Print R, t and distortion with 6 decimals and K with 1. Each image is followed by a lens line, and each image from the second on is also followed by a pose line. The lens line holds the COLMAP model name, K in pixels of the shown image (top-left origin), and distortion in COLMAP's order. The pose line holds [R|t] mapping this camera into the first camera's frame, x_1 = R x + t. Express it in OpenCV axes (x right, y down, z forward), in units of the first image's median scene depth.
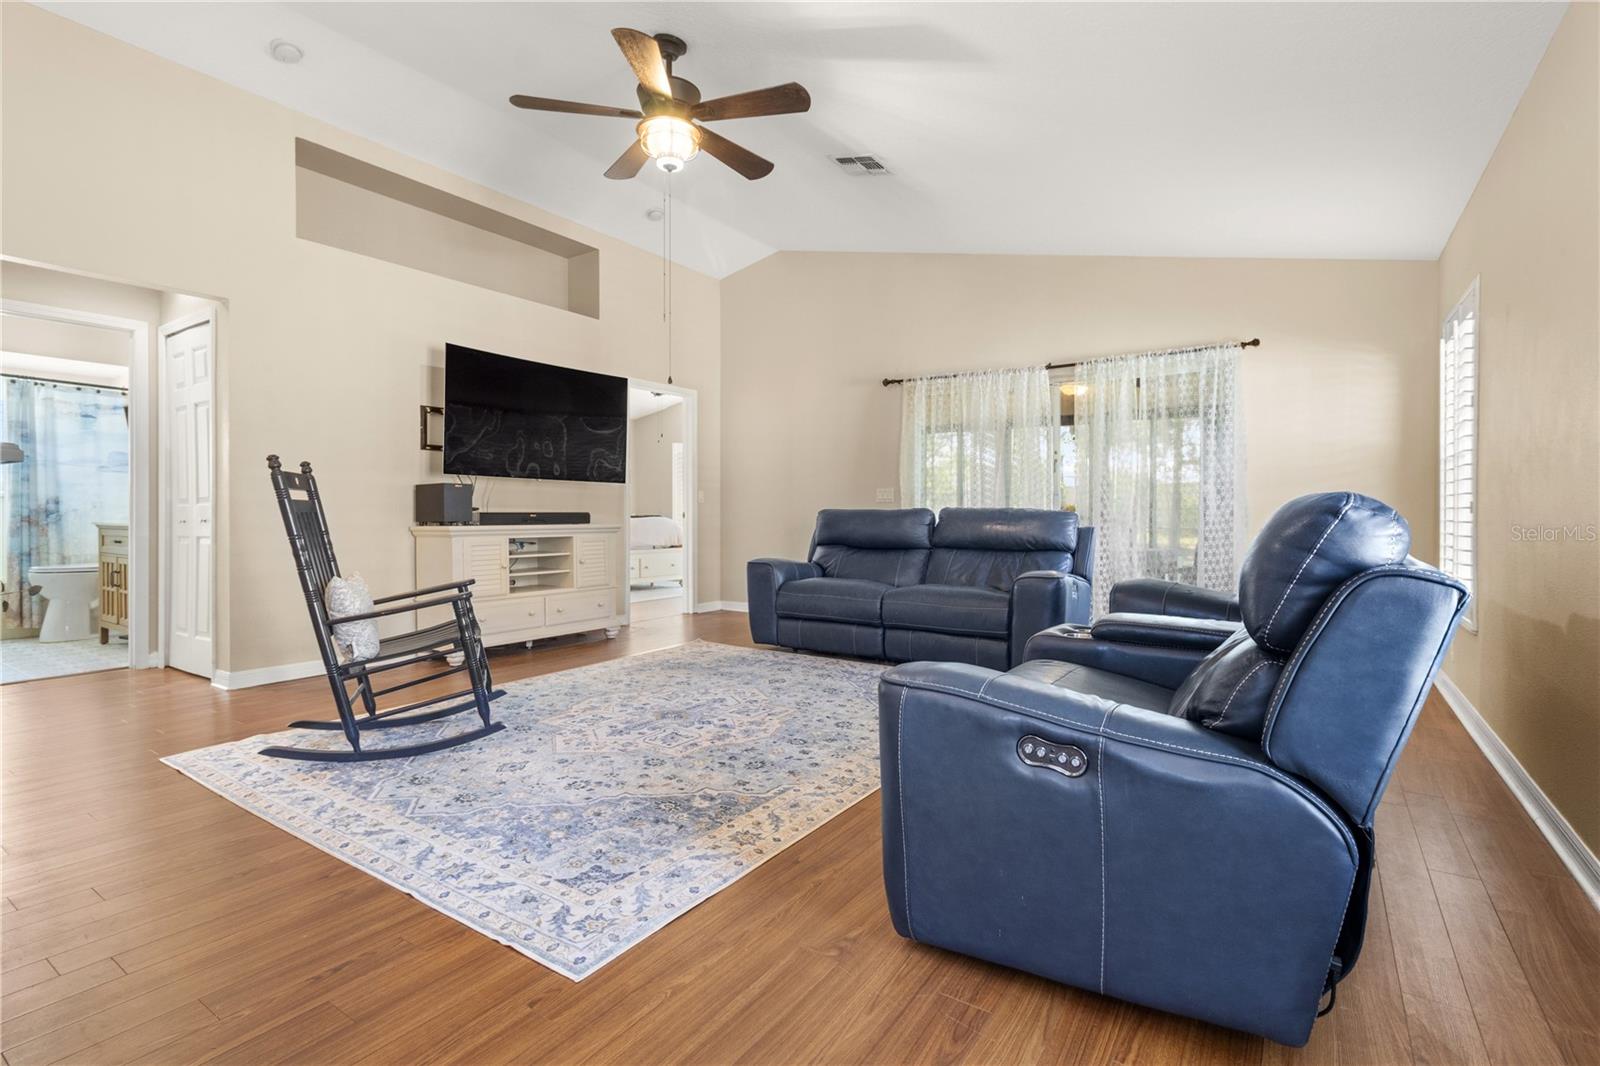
lens RADIAL K [[746.2, 0, 807.6], [0, 746.2, 519.6], [0, 0, 1]] dist [0.006032, -0.000528]
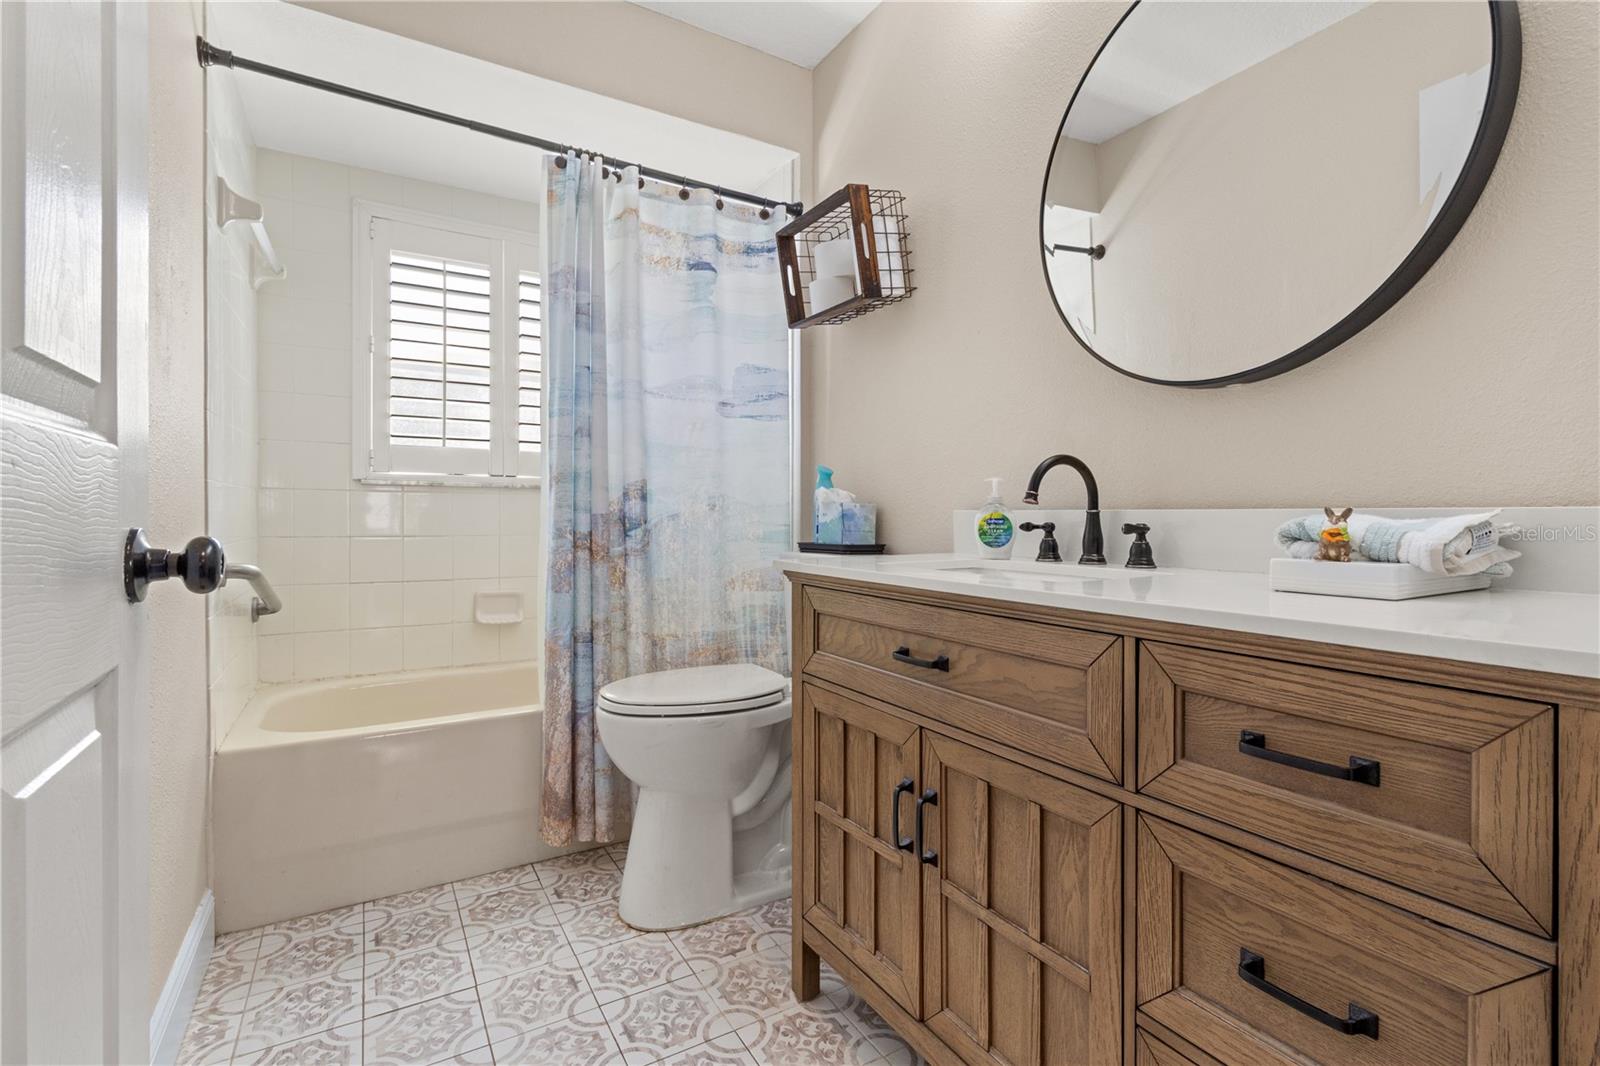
lens RADIAL K [[746.2, 0, 804.7], [0, 746.2, 522.3], [0, 0, 1]] dist [0.006032, -0.000528]
pose [[0.901056, 0.002367, -0.433697, -0.774954], [-0.003810, 0.999990, -0.002459, -0.009455], [0.433687, 0.003868, 0.901055, 0.708196]]
